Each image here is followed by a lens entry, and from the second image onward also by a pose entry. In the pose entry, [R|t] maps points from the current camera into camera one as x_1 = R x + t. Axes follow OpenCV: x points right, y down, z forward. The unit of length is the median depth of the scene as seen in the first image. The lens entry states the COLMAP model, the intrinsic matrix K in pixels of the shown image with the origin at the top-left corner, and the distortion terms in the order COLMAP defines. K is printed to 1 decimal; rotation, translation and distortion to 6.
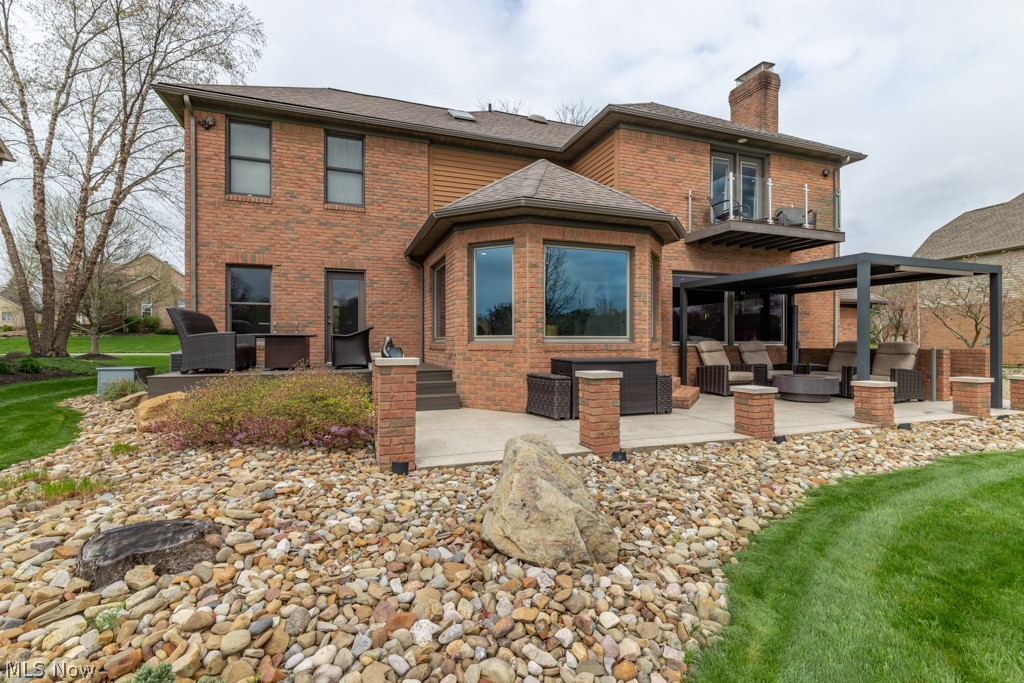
lens RADIAL K [[464.9, 0, 512.0], [0, 464.9, 341.5], [0, 0, 1]] dist [0.000043, -0.000039]
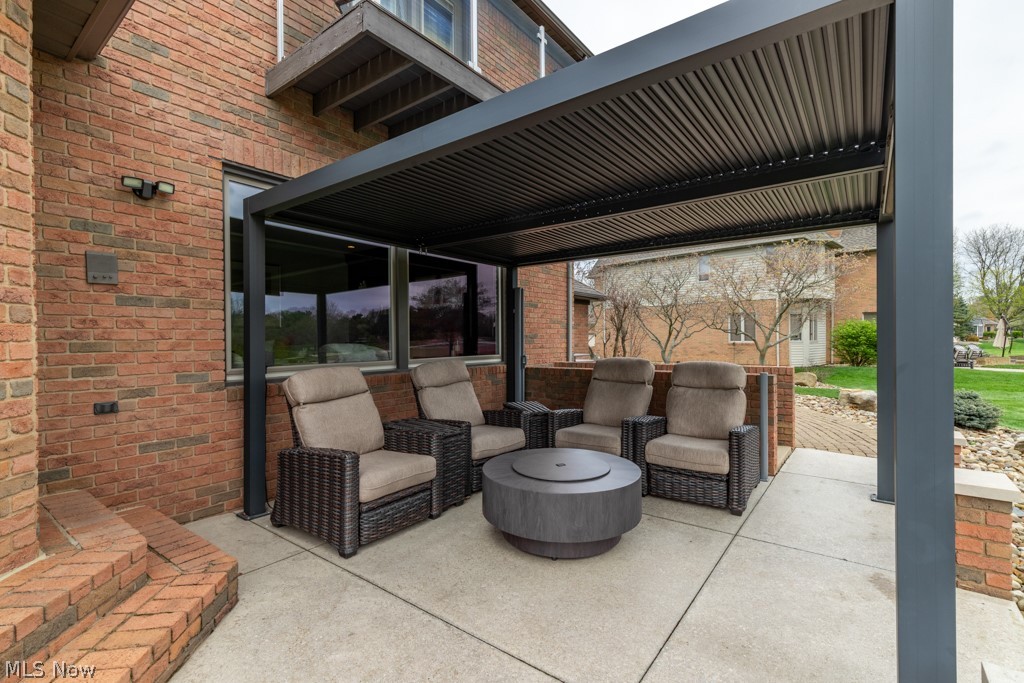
lens RADIAL K [[464.9, 0, 512.0], [0, 464.9, 341.5], [0, 0, 1]] dist [0.000043, -0.000039]
pose [[0.838922, -0.009922, 0.544161, 0.330669], [0.007599, 0.999950, 0.006517, -0.021088], [-0.544199, -0.001332, 0.838955, 0.590643]]
